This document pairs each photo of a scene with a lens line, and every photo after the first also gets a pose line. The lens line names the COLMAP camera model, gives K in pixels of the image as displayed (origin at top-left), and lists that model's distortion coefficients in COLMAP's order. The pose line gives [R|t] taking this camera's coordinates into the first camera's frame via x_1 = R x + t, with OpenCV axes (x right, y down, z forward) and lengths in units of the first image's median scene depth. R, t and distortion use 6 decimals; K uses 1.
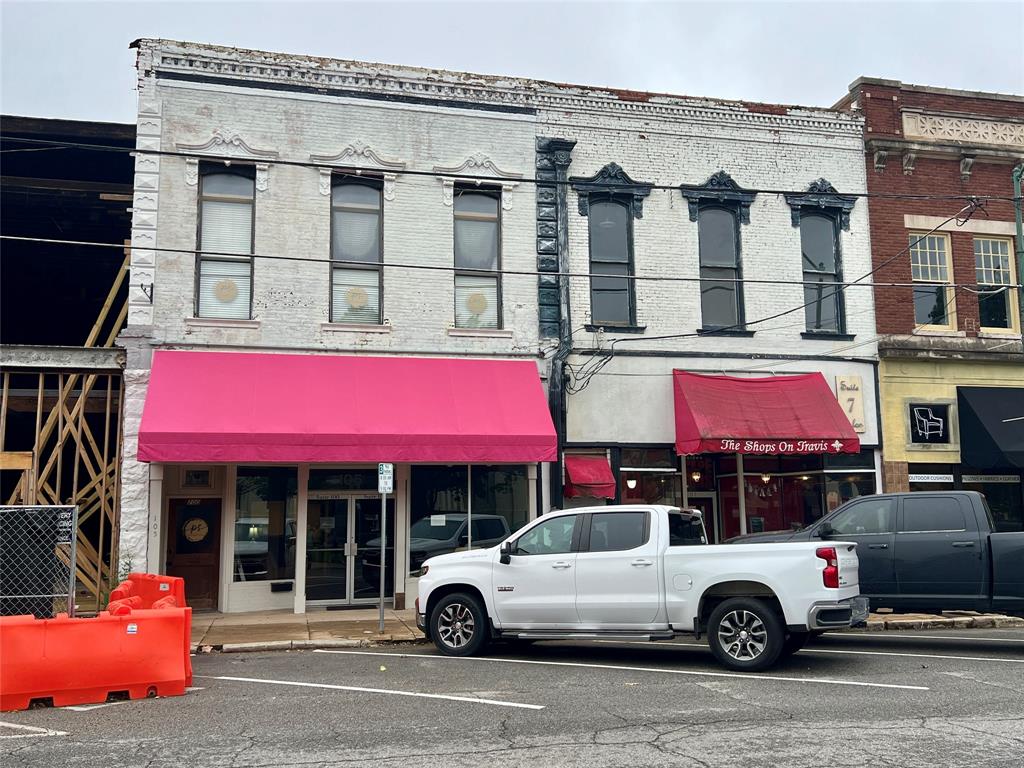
lens RADIAL K [[933.1, 0, 513.7], [0, 933.1, 390.0], [0, 0, 1]] dist [0.091405, 0.000000]
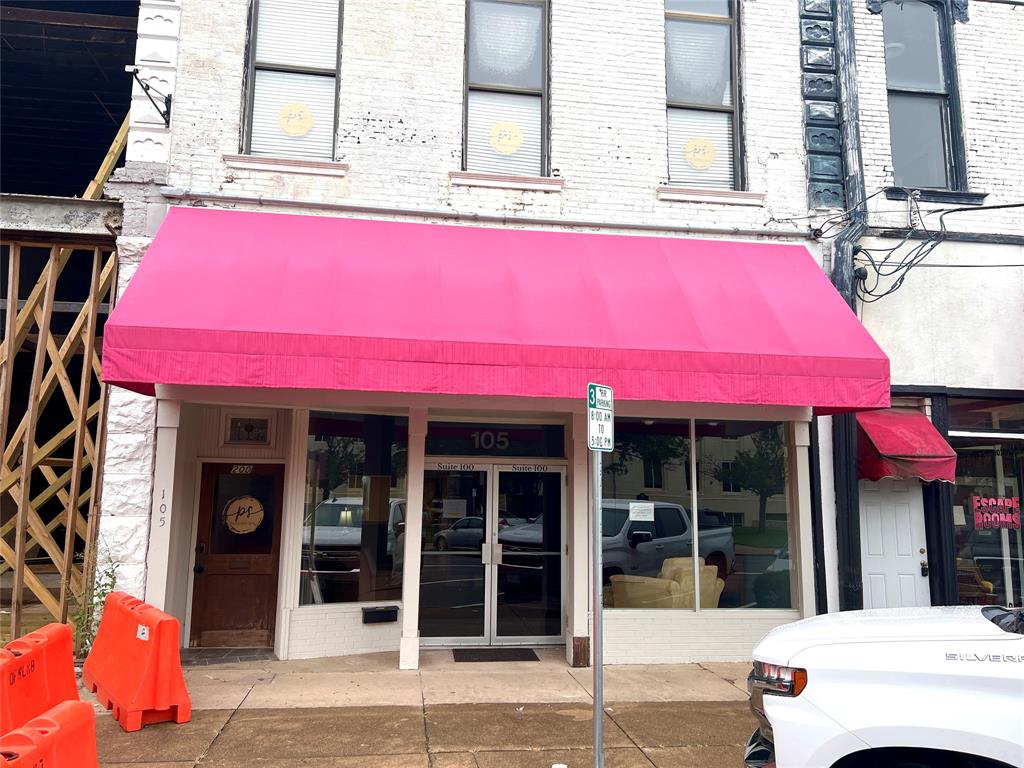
lens RADIAL K [[803.0, 0, 505.1], [0, 803.0, 380.7], [0, 0, 1]] dist [0.083563, 0.002166]
pose [[0.993915, 0.010041, -0.109687, -0.111462], [-0.011244, 0.999883, -0.010359, 0.064426], [0.109570, 0.011529, 0.993912, 0.491780]]
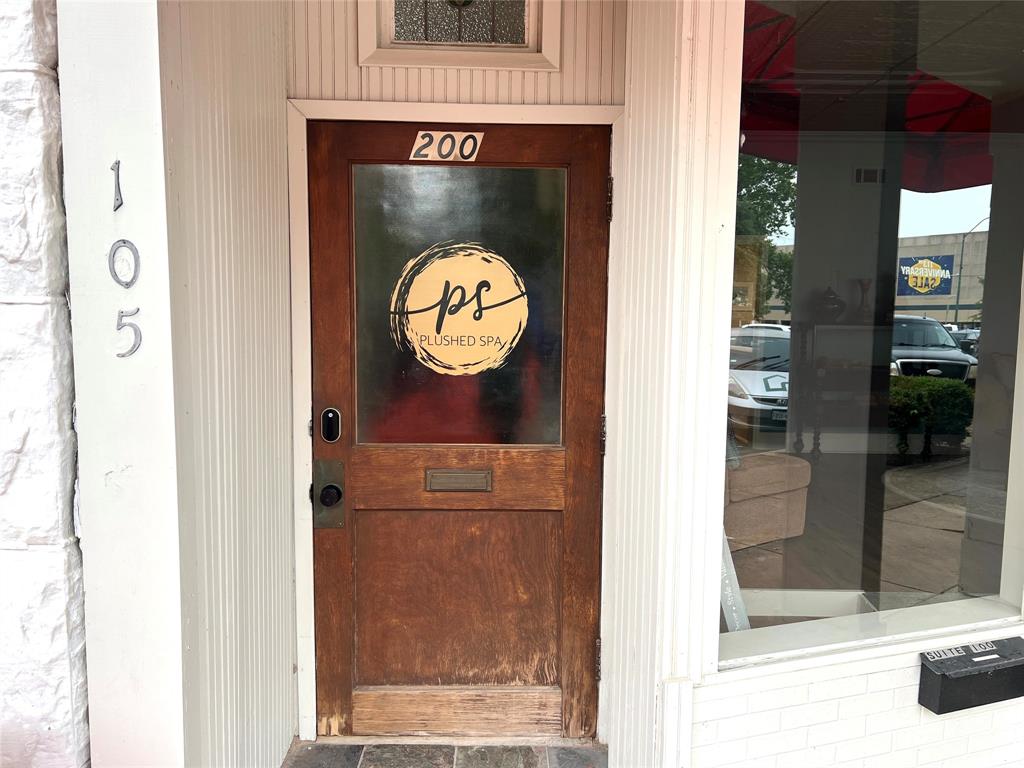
lens RADIAL K [[803.0, 0, 511.8], [0, 803.0, 380.6], [0, 0, 1]] dist [0.083563, 0.002166]
pose [[0.975515, 0.047141, -0.214823, -0.291798], [0.002575, 0.974244, 0.225483, 0.125731], [0.219919, -0.220515, 0.950268, 0.848689]]
